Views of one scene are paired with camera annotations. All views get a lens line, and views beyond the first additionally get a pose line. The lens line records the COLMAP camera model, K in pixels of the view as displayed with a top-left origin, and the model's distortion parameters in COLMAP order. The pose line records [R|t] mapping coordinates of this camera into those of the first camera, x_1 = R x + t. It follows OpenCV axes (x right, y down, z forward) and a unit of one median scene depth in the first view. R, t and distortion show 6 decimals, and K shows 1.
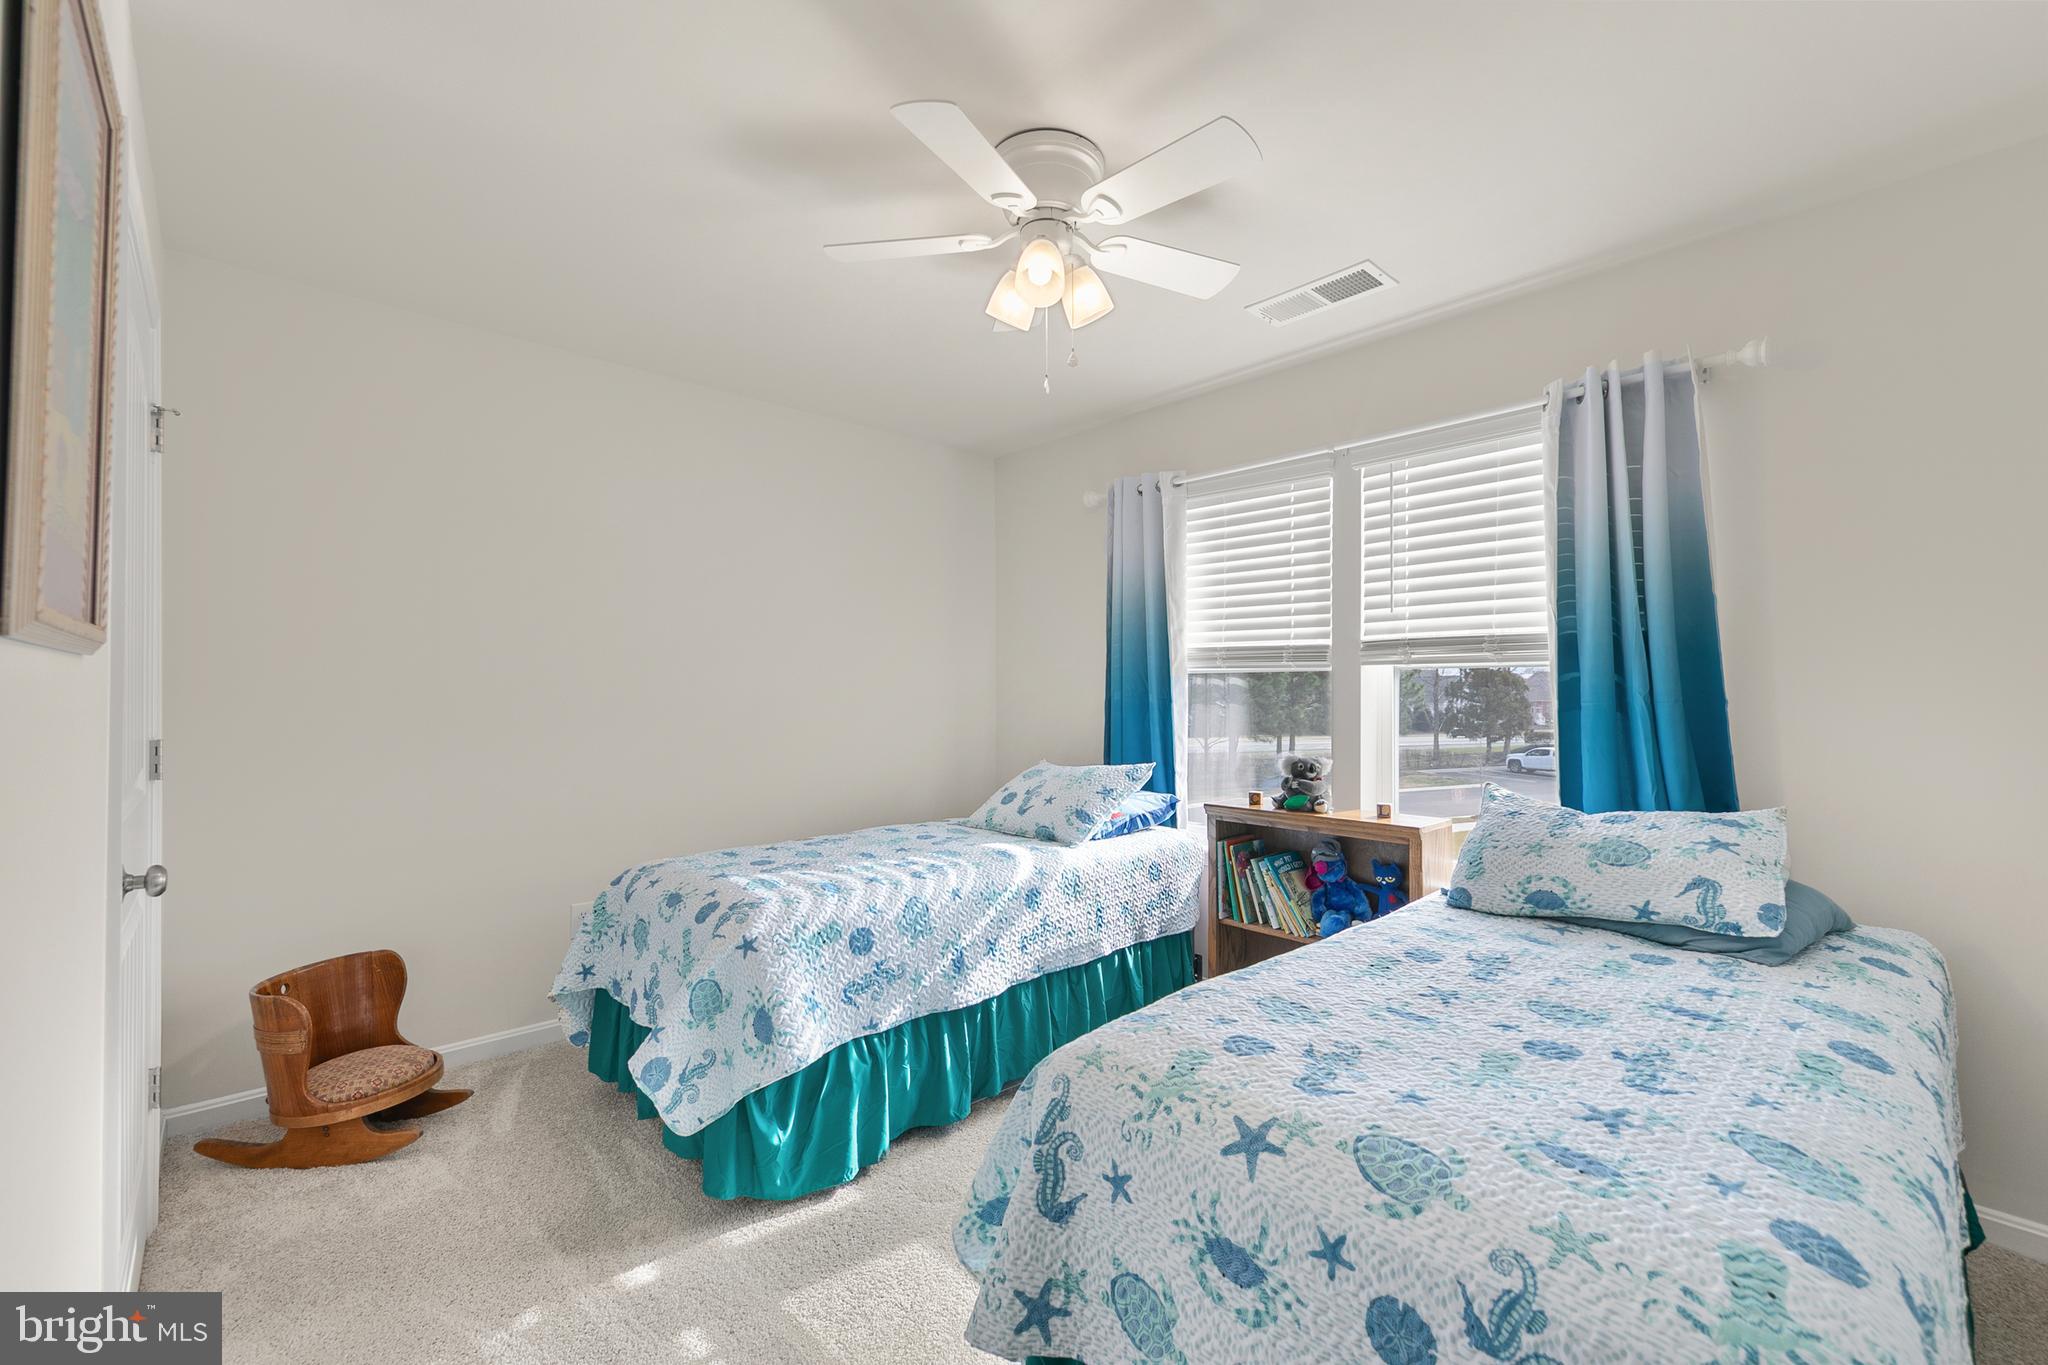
lens RADIAL K [[830.8, 0, 1023.9], [0, 830.8, 679.6], [0, 0, 1]] dist [0.013749, -0.004121]
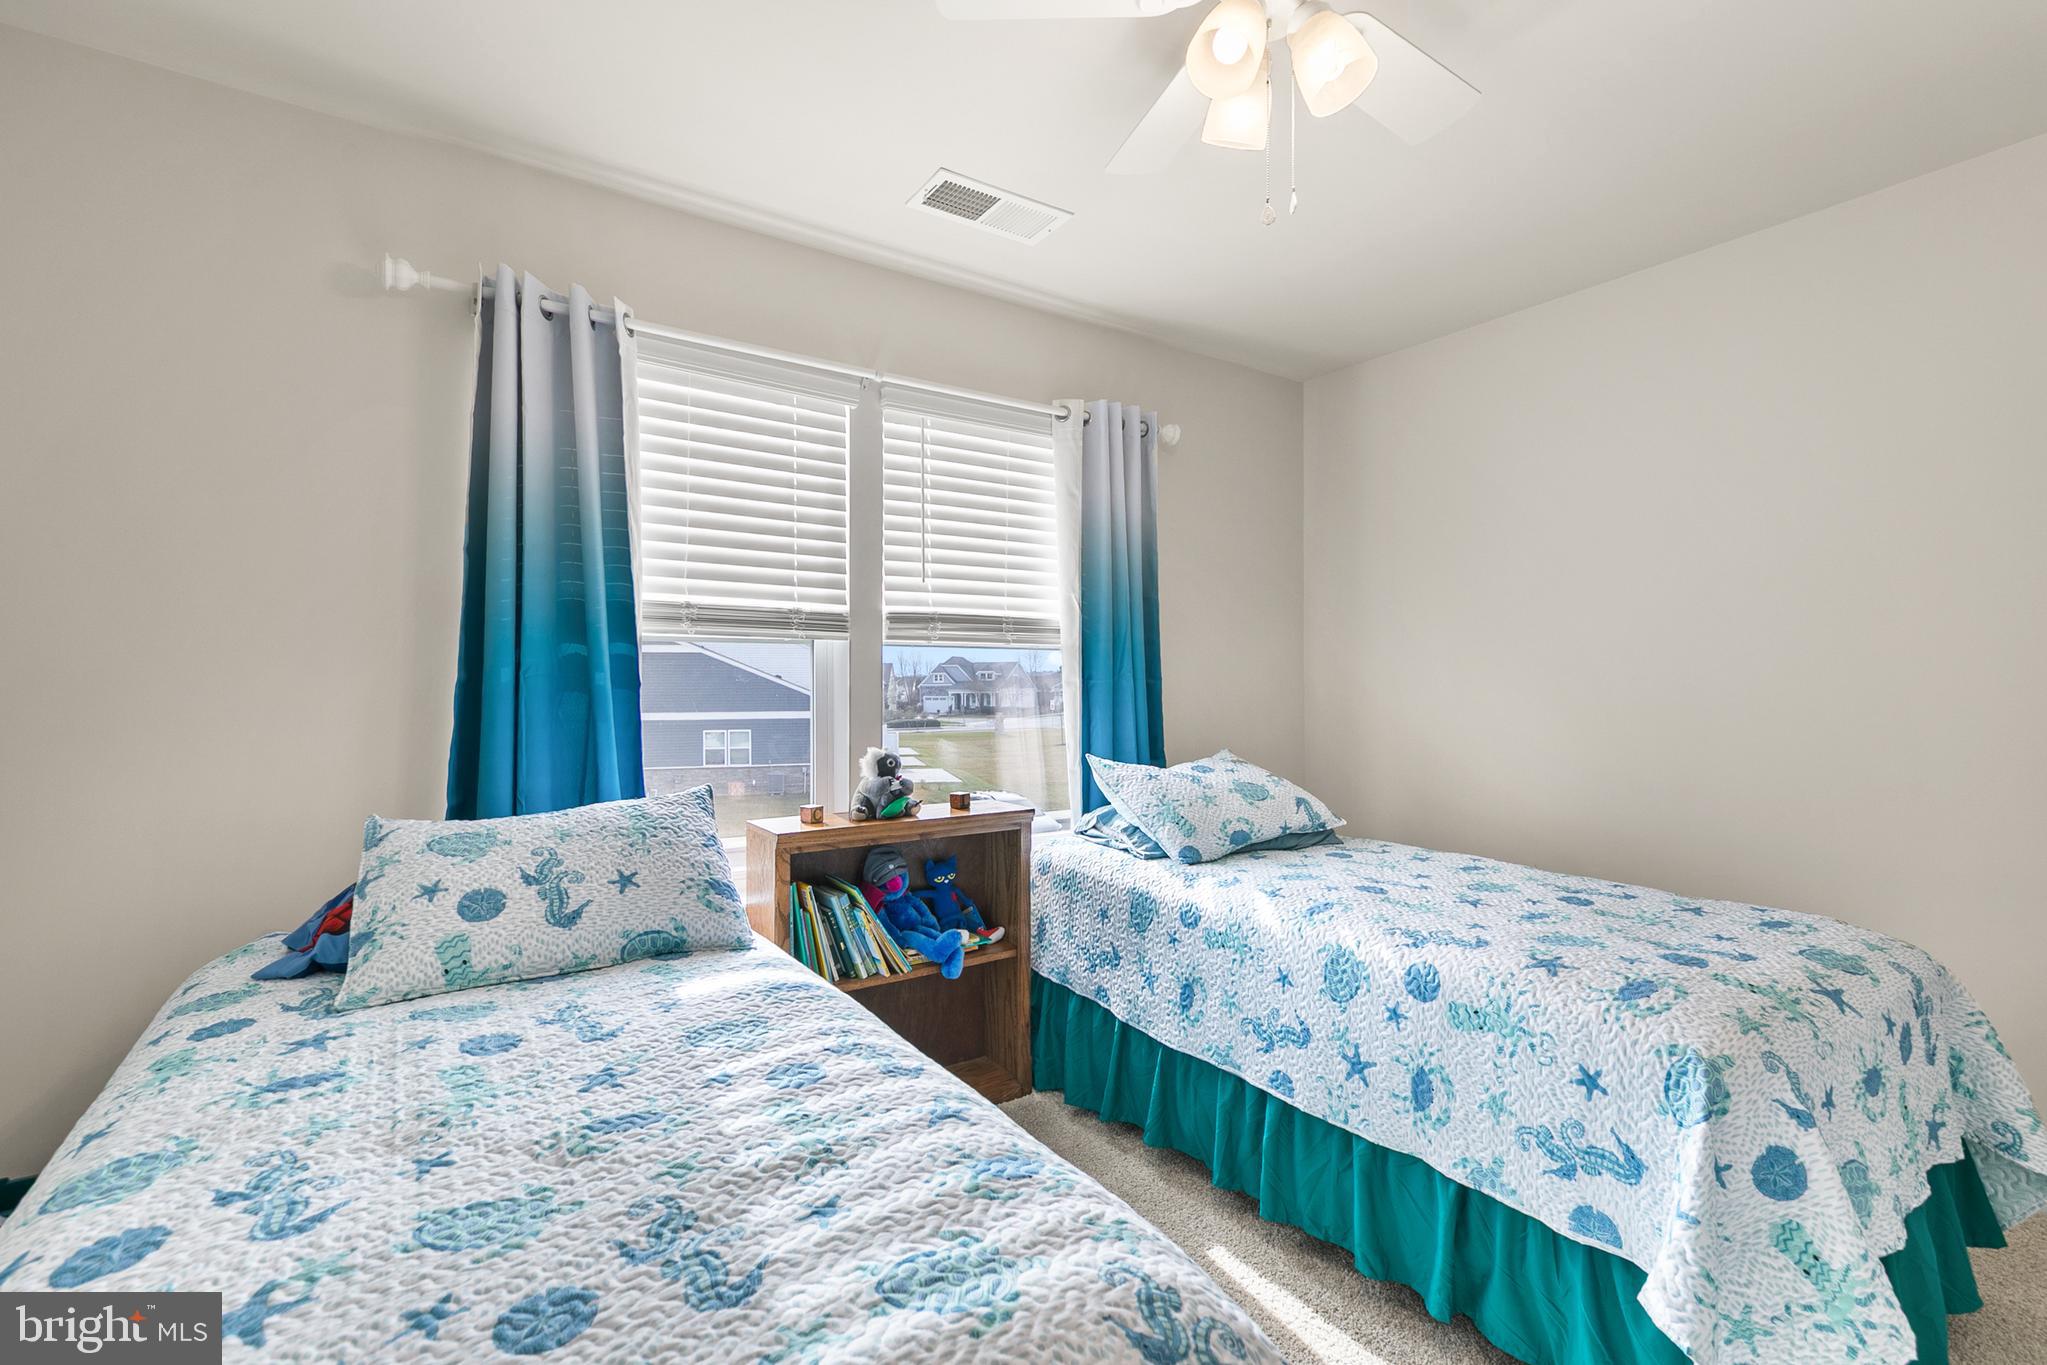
lens RADIAL K [[830.3, 0, 1023.4], [0, 830.3, 679.6], [0, 0, 1]] dist [0.013749, -0.004121]
pose [[0.206261, -0.022335, 0.978242, -0.526867], [-0.014011, 0.999570, 0.025776, 0.001350], [-0.978397, -0.019023, 0.205860, 0.872107]]
